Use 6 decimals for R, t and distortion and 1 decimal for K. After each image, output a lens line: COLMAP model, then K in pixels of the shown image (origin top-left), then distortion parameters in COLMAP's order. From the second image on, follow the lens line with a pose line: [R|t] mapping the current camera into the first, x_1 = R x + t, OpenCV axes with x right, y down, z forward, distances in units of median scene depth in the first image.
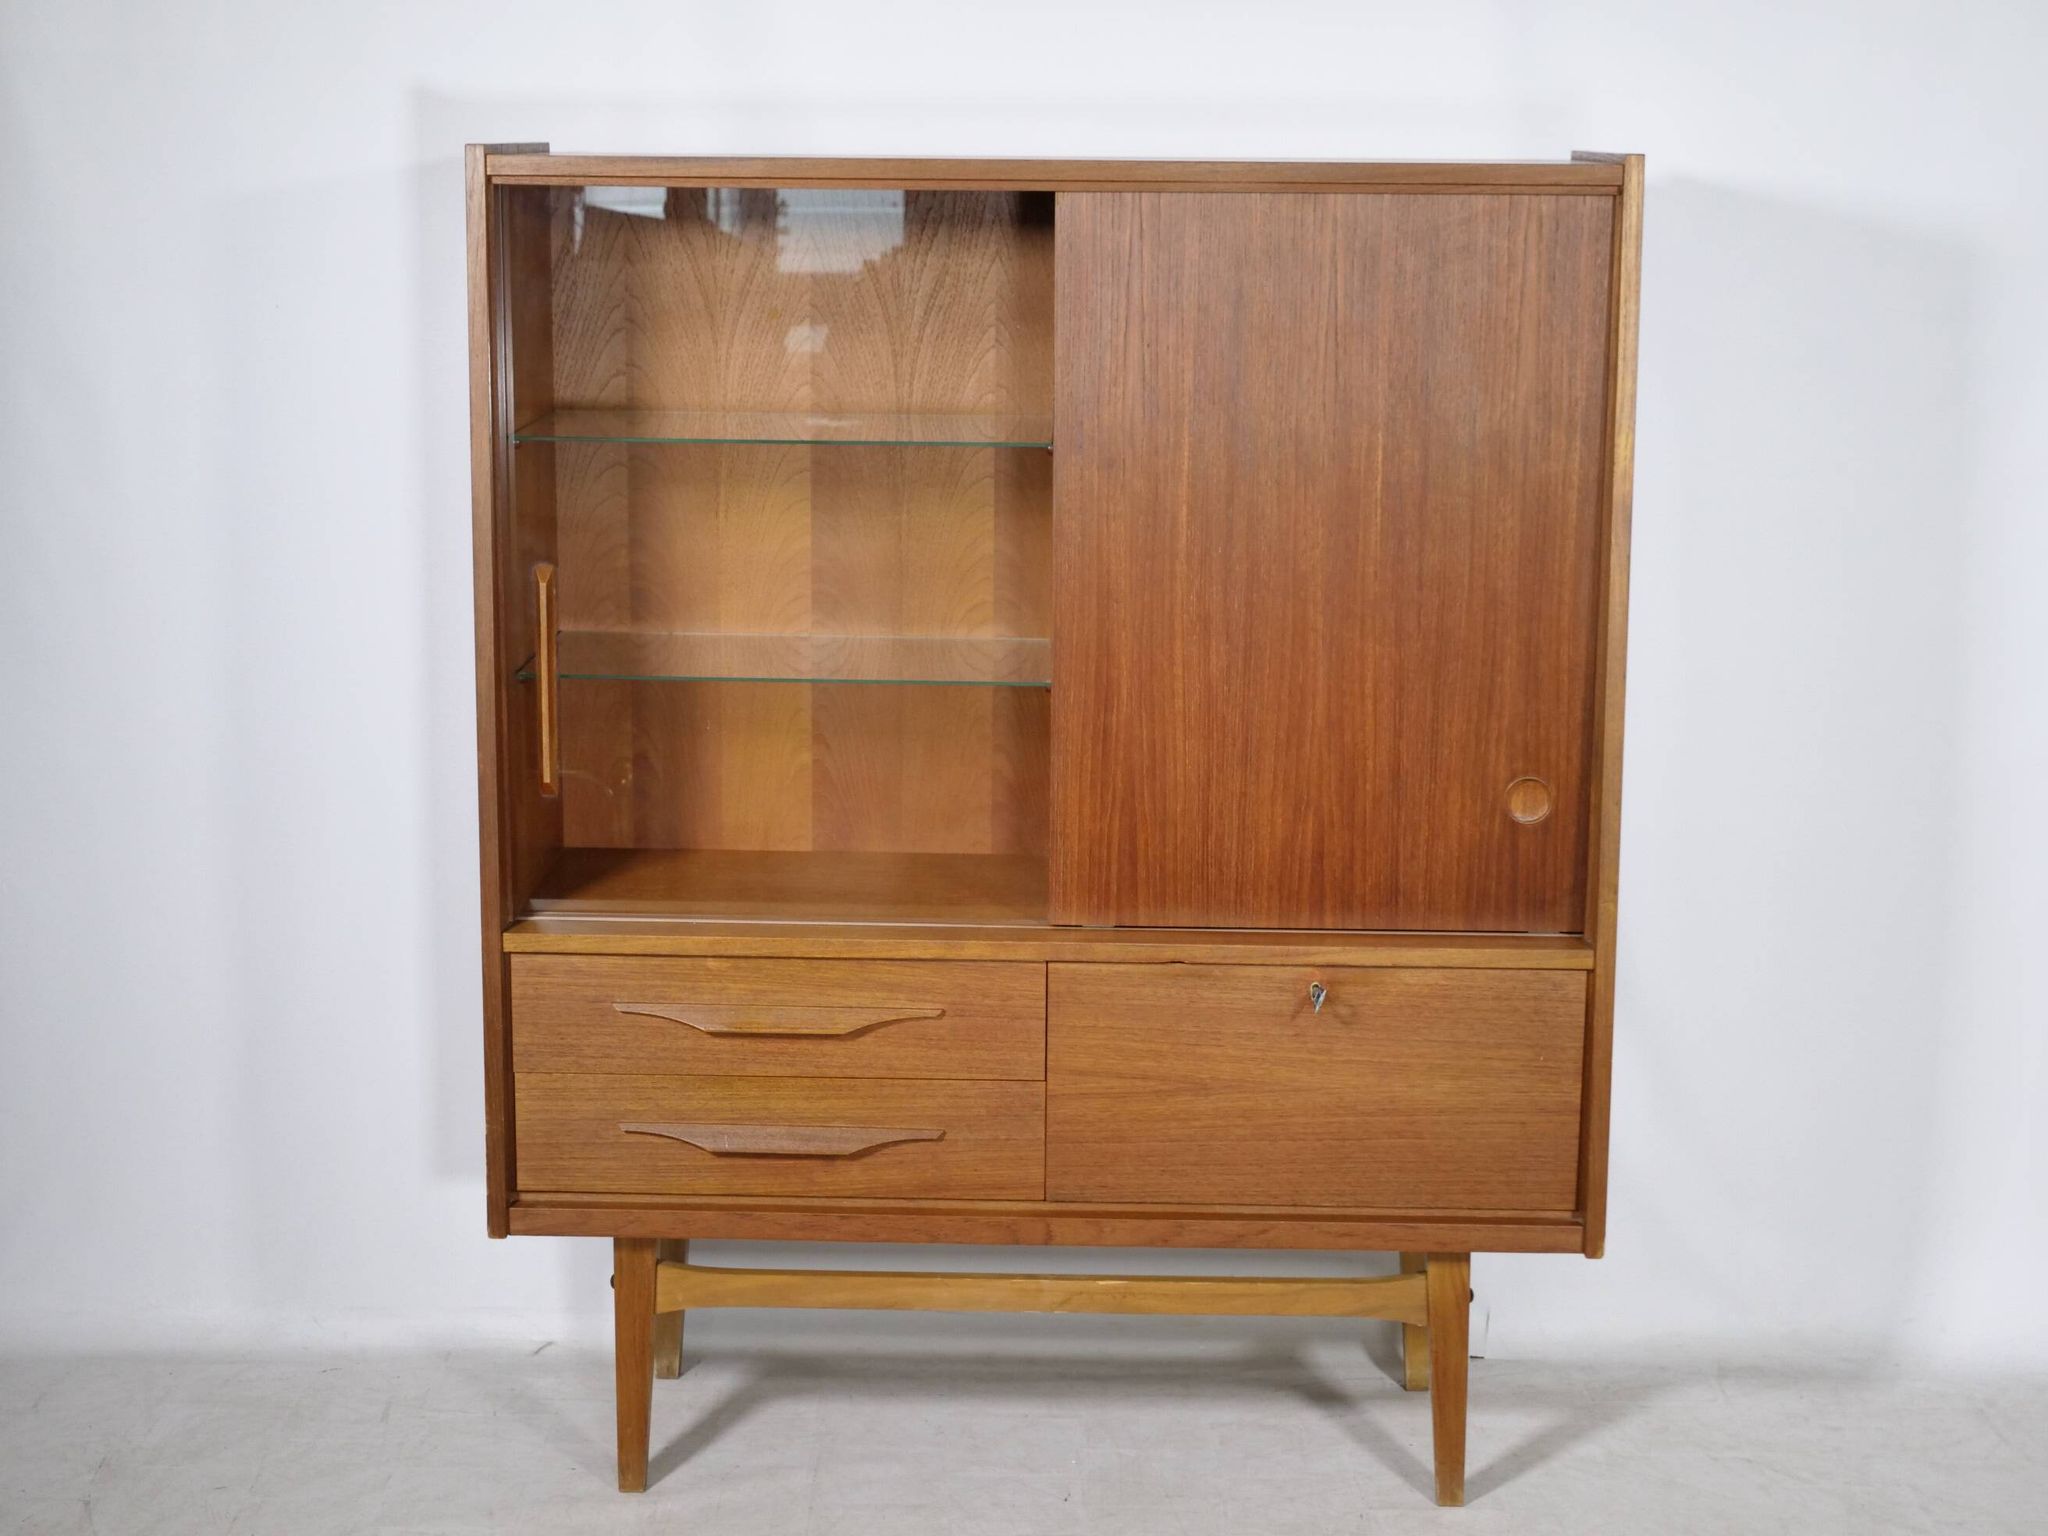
lens RADIAL K [[3200.2, 0, 1024.3], [0, 3200.2, 759.4], [0, 0, 1]] dist [0.021096, 0.000000]
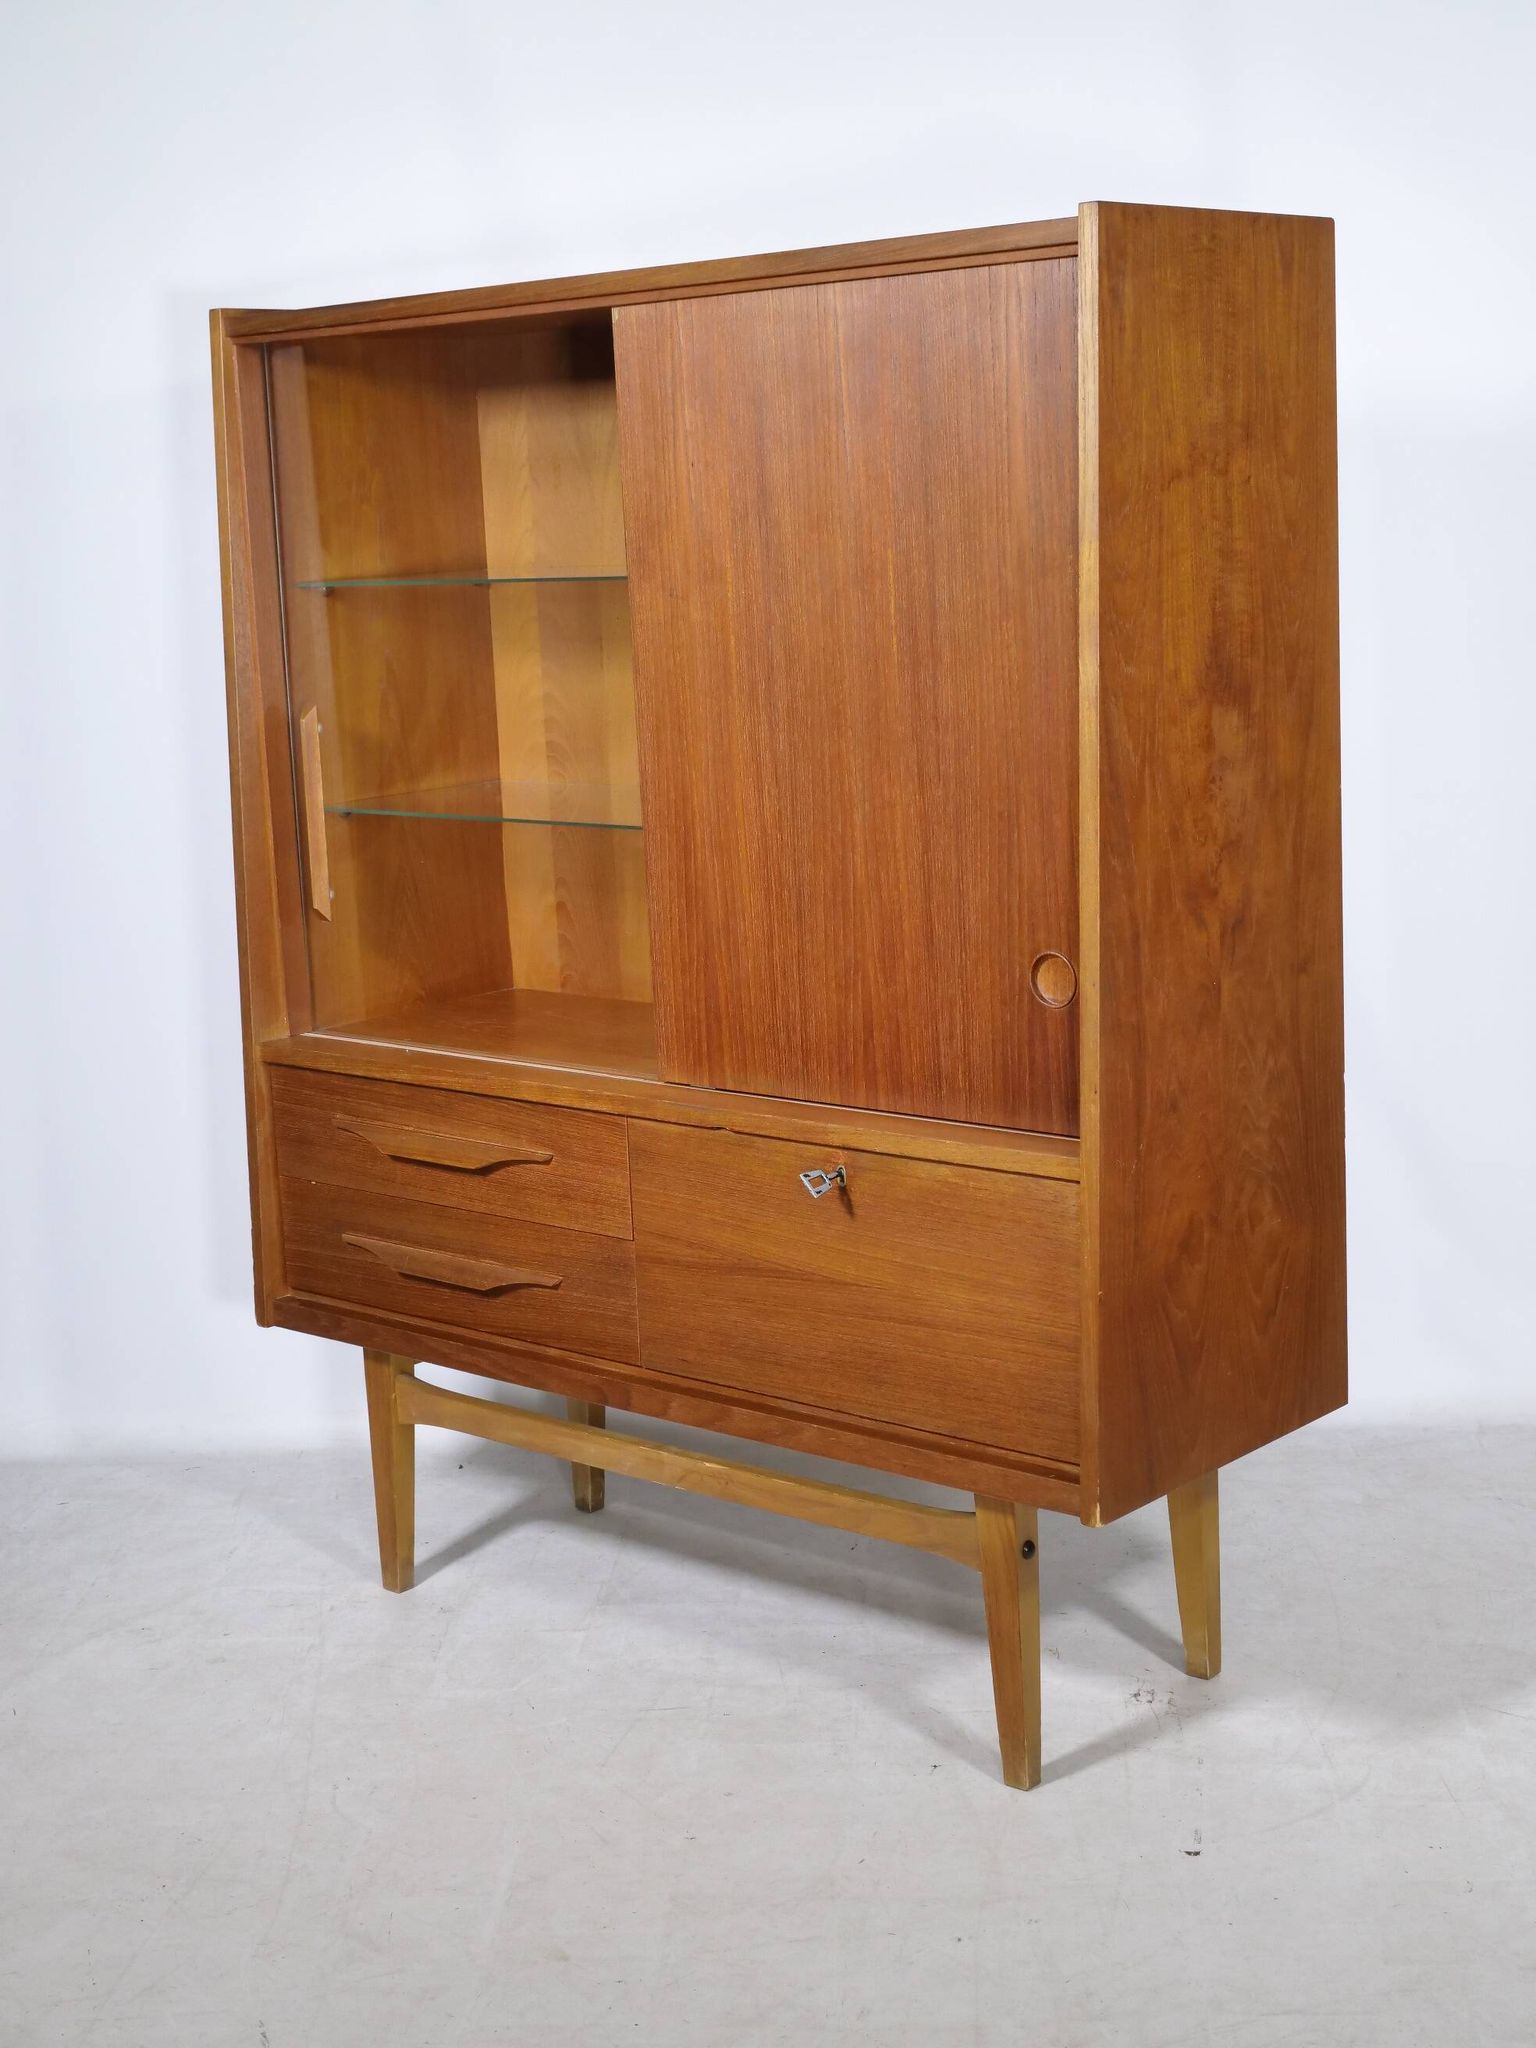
lens RADIAL K [[2827.0, 0, 872.4], [0, 2827.0, 1034.6], [0, 0, 1]] dist [-0.022275, 0.000000]
pose [[0.787898, 0.073406, -0.611415, 0.579405], [-0.077428, 0.996799, 0.019898, 0.016180], [0.610919, 0.031663, 0.791060, 0.370645]]
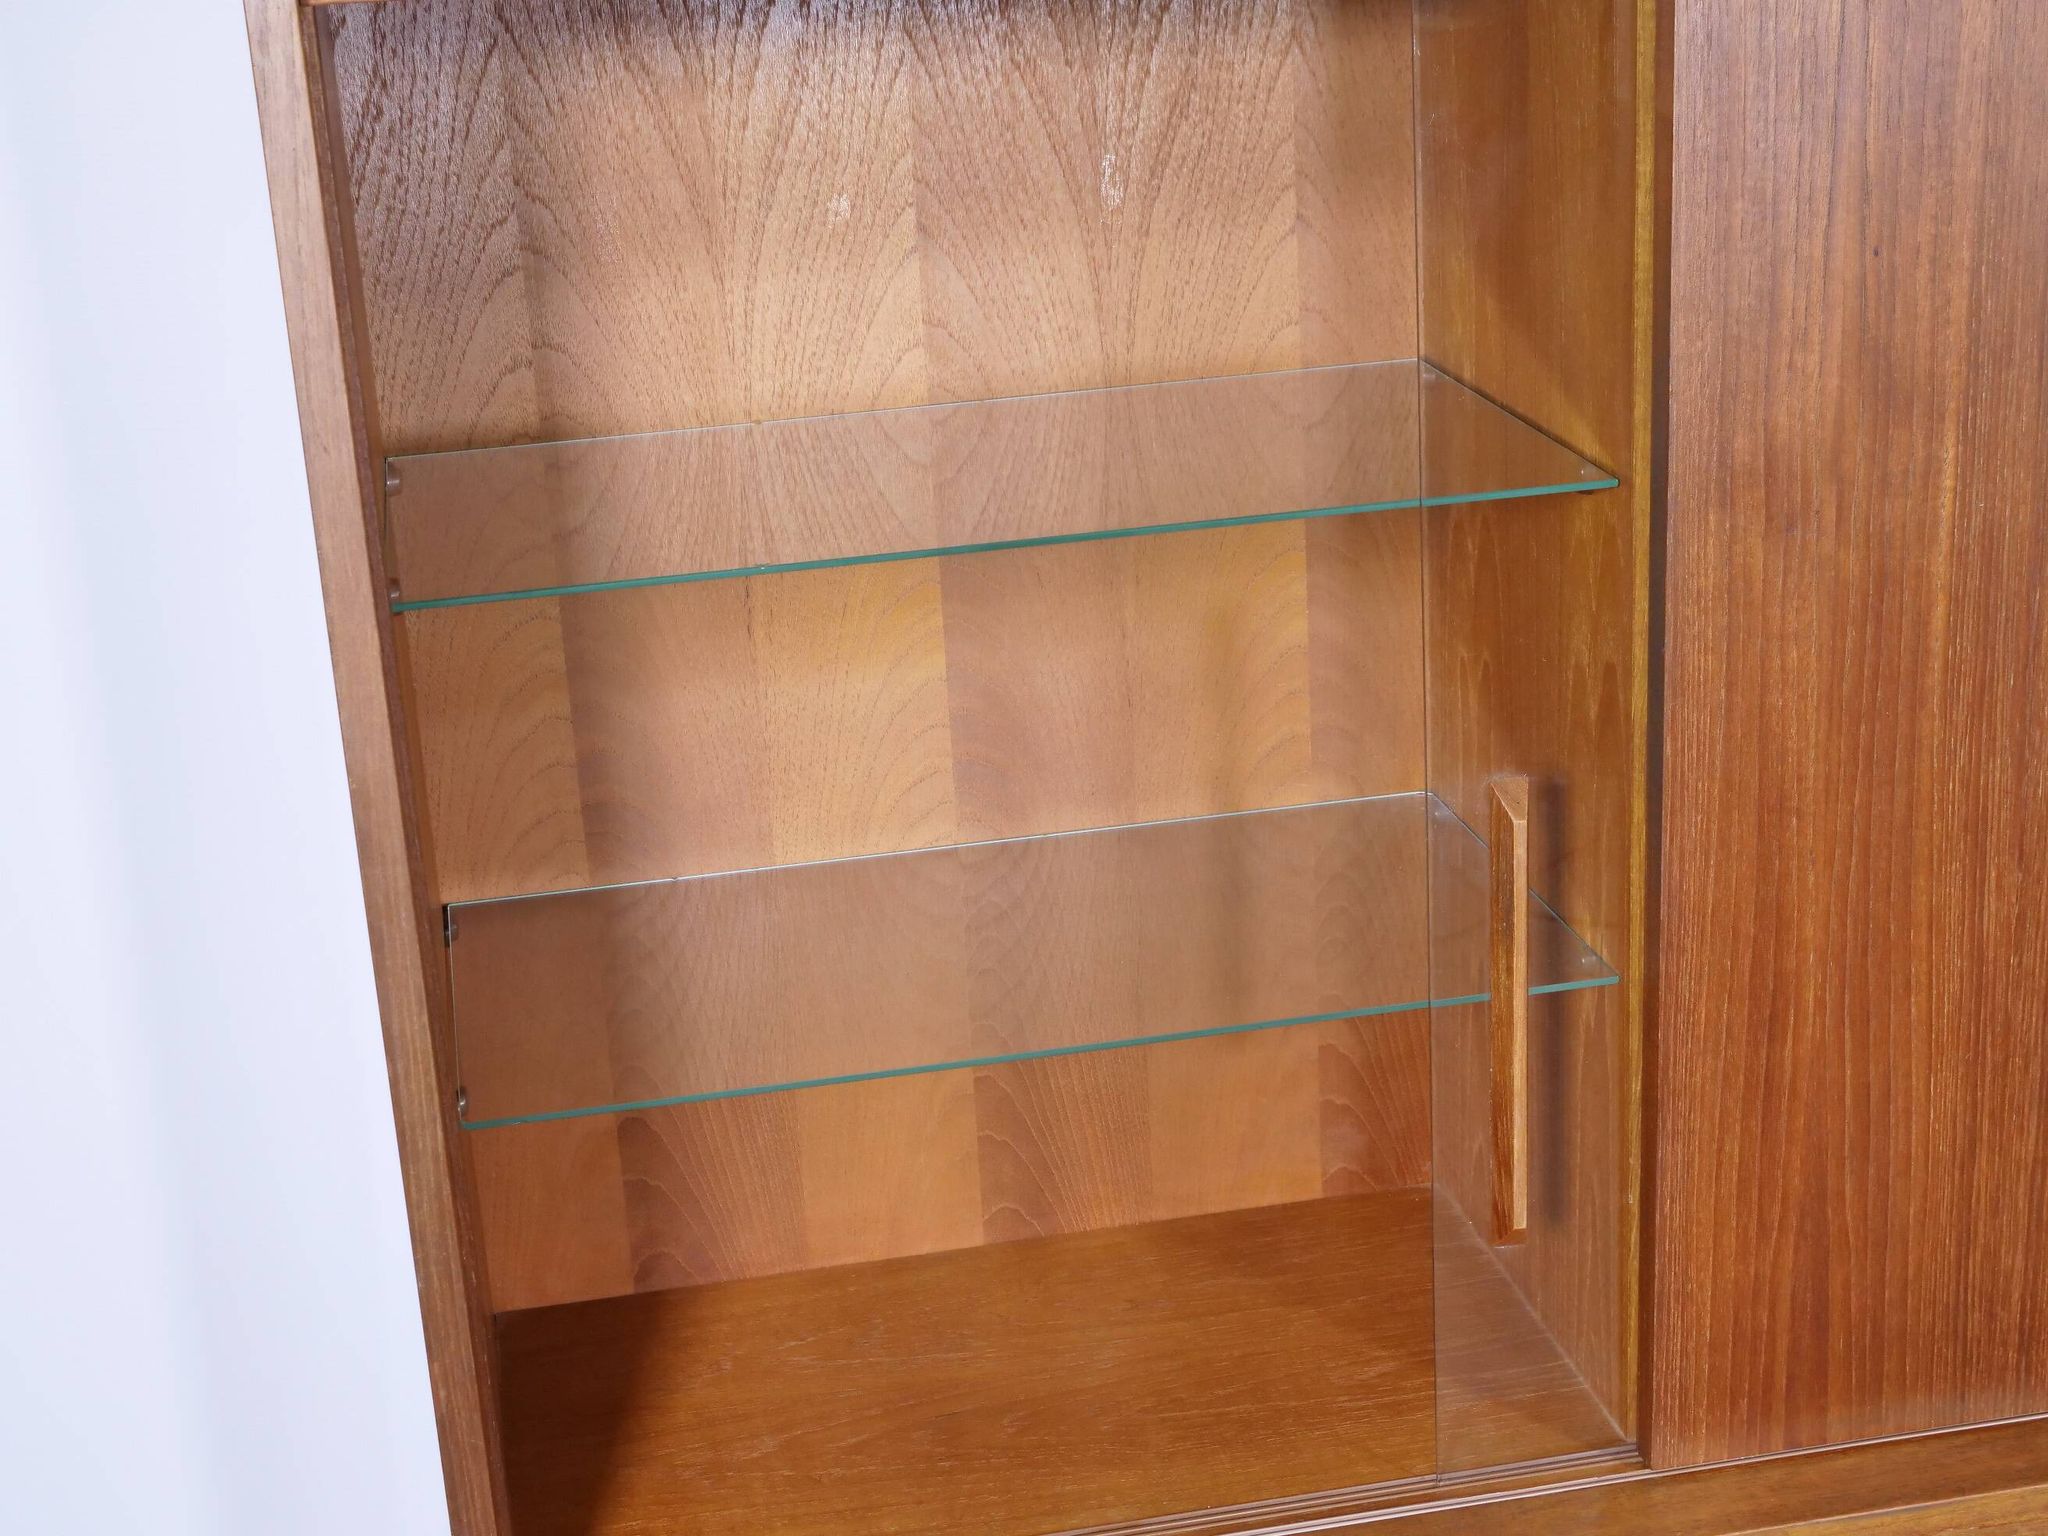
lens RADIAL K [[3105.3, 0, 1005.8], [0, 3105.3, 766.5], [0, 0, 1]] dist [0.021967, 0.000000]
pose [[0.975493, -0.128928, 0.178301, -0.156707], [0.105279, 0.985057, 0.136304, -0.126319], [-0.193210, -0.114192, 0.974490, 0.581638]]
